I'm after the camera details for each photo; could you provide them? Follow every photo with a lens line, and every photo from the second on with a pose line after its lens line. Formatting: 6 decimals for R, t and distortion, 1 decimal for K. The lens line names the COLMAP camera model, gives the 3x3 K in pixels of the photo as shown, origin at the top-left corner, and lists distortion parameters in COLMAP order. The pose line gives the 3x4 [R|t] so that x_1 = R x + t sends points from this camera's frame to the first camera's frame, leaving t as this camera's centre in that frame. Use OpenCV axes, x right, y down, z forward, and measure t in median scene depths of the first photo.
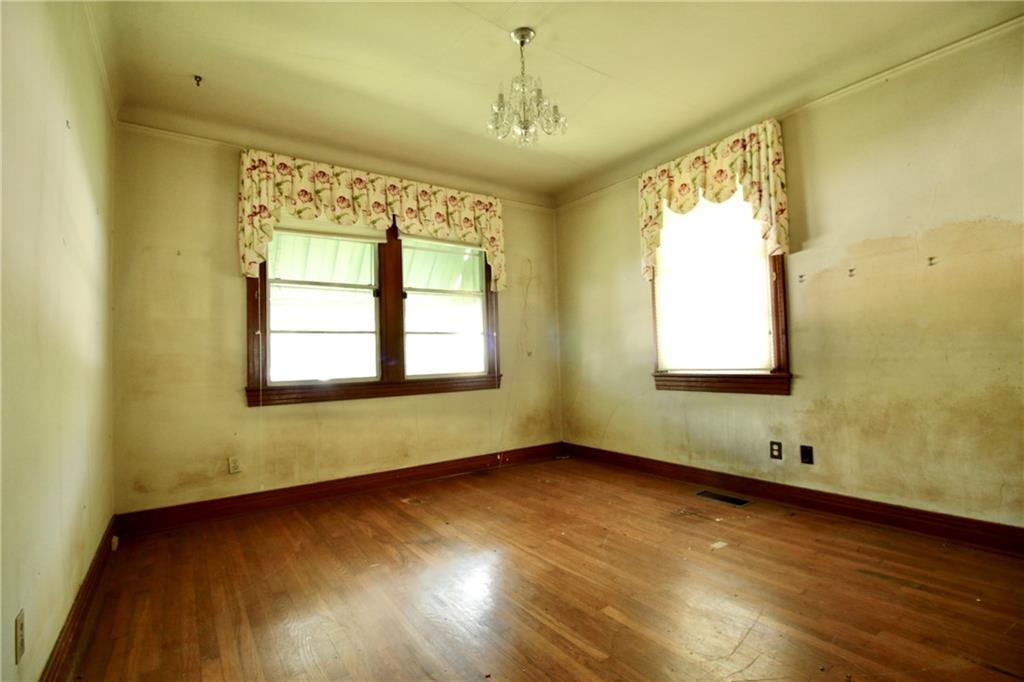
lens RADIAL K [[475.5, 0, 512.0], [0, 475.5, 341.0], [0, 0, 1]] dist [-0.001309, -0.000712]
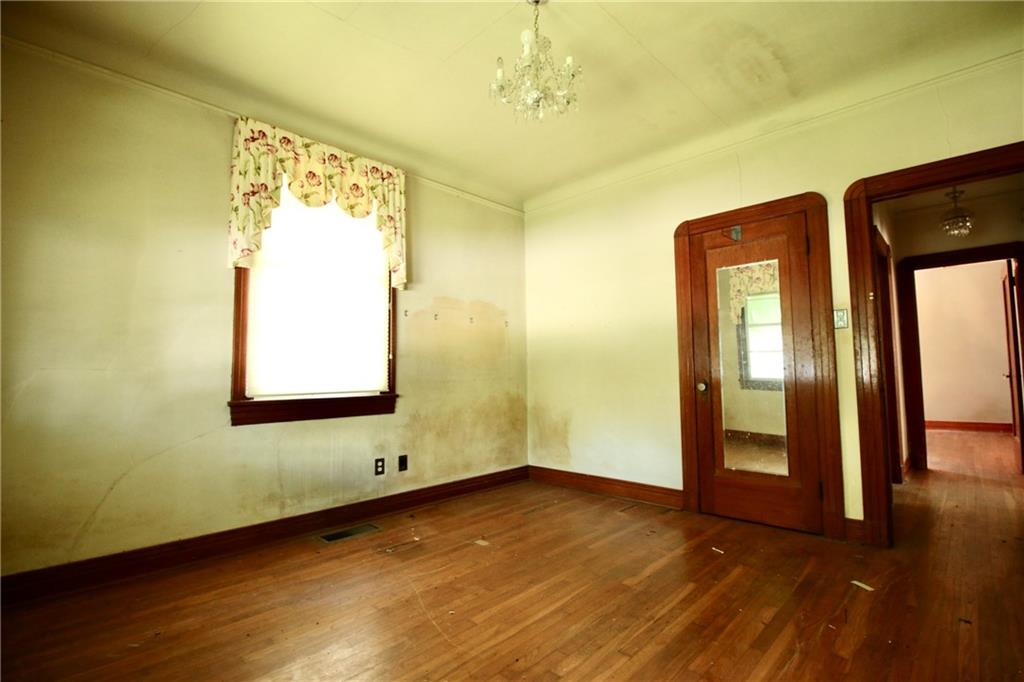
lens RADIAL K [[478.5, 0, 512.0], [0, 478.5, 341.0], [0, 0, 1]] dist [0.001168, 0.000062]
pose [[-0.186409, 0.104916, 0.976854, -0.587271], [-0.014911, 0.993865, -0.109589, 0.064096], [-0.982359, -0.034995, -0.183701, 0.930945]]
